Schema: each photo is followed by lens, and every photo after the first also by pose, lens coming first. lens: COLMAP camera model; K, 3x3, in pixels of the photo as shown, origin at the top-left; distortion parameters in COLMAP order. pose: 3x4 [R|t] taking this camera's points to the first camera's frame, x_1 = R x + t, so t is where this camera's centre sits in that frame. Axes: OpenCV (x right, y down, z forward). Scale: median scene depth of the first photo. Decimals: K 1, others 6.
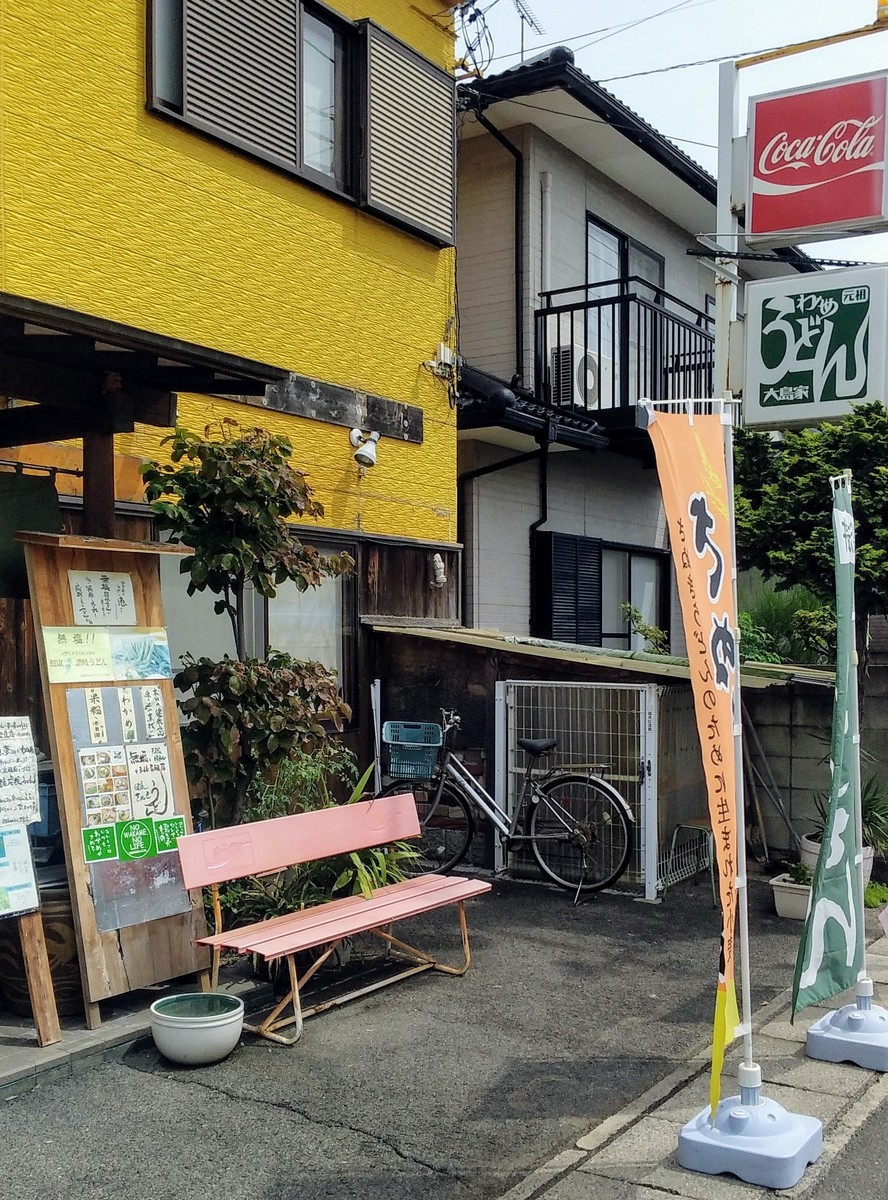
lens RADIAL K [[1278.0, 0, 444.4], [0, 1278.0, 603.1], [0, 0, 1]] dist [-0.000377, 0.000000]
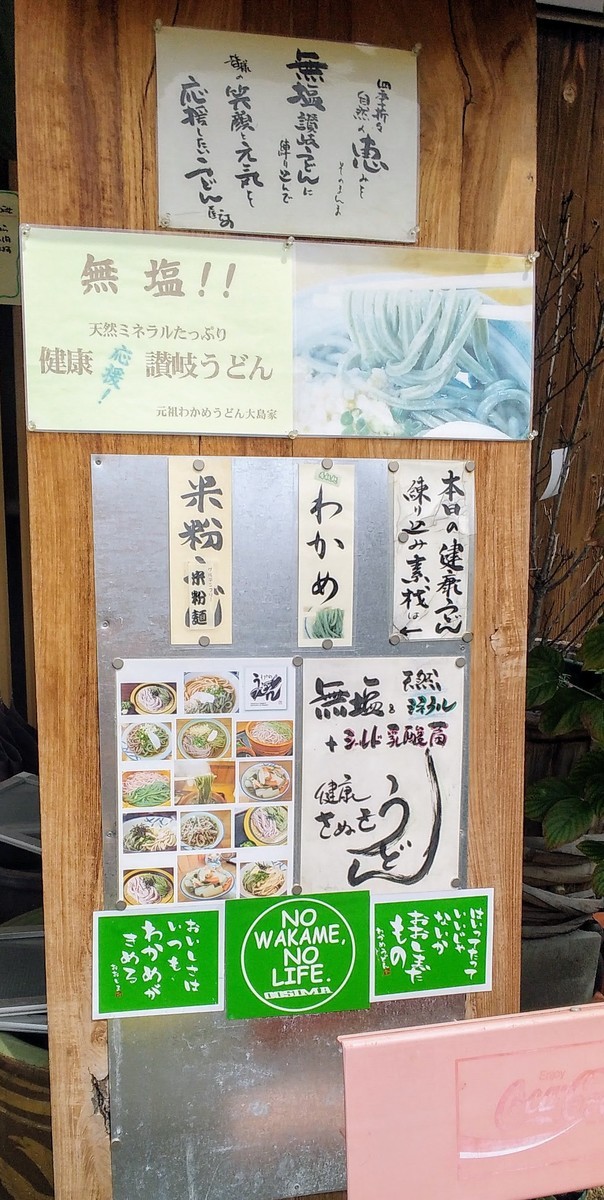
lens RADIAL K [[755.2, 0, 301.4], [0, 755.2, 600.9], [0, 0, 1]] dist [-0.009156, -0.006286]
pose [[0.728935, 0.216000, -0.649614, -0.137101], [-0.015984, 0.954030, 0.299284, 0.045399], [0.684396, -0.207775, 0.698879, 0.878964]]
